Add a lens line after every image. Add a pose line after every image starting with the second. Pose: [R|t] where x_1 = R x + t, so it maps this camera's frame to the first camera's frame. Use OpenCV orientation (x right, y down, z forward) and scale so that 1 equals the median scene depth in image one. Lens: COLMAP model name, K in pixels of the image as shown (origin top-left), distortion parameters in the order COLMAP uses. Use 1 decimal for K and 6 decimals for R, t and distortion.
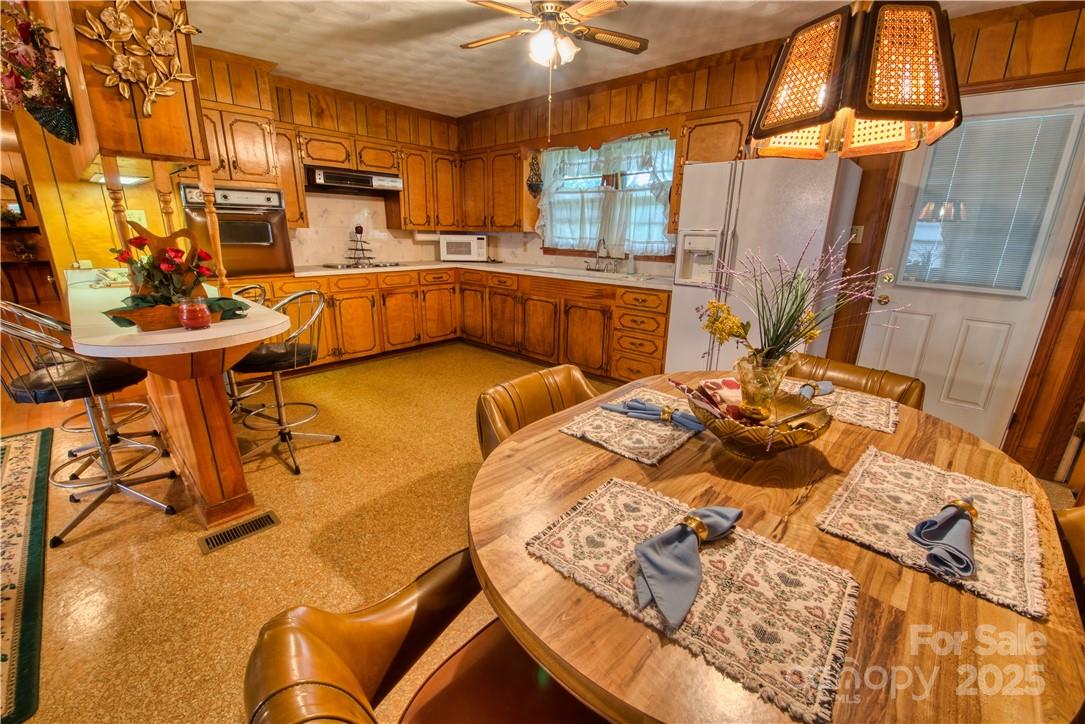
lens RADIAL K [[422.8, 0, 542.5], [0, 422.8, 362.0], [0, 0, 1]] dist [-0.015237, -0.002628]
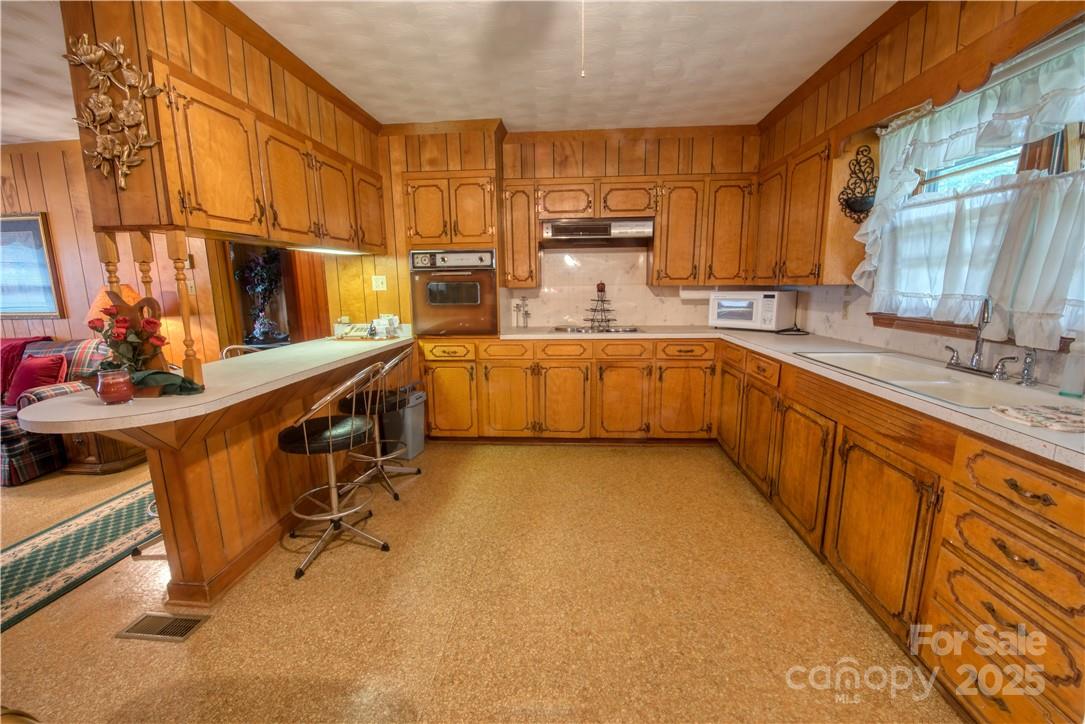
lens RADIAL K [[441.5, 0, 542.5], [0, 441.5, 362.0], [0, 0, 1]] dist [-0.001055, -0.003955]
pose [[0.631808, 0.108432, -0.767504, 0.187623], [-0.205040, 0.978276, -0.030578, -0.121780], [0.747515, 0.176688, 0.640315, 0.389269]]
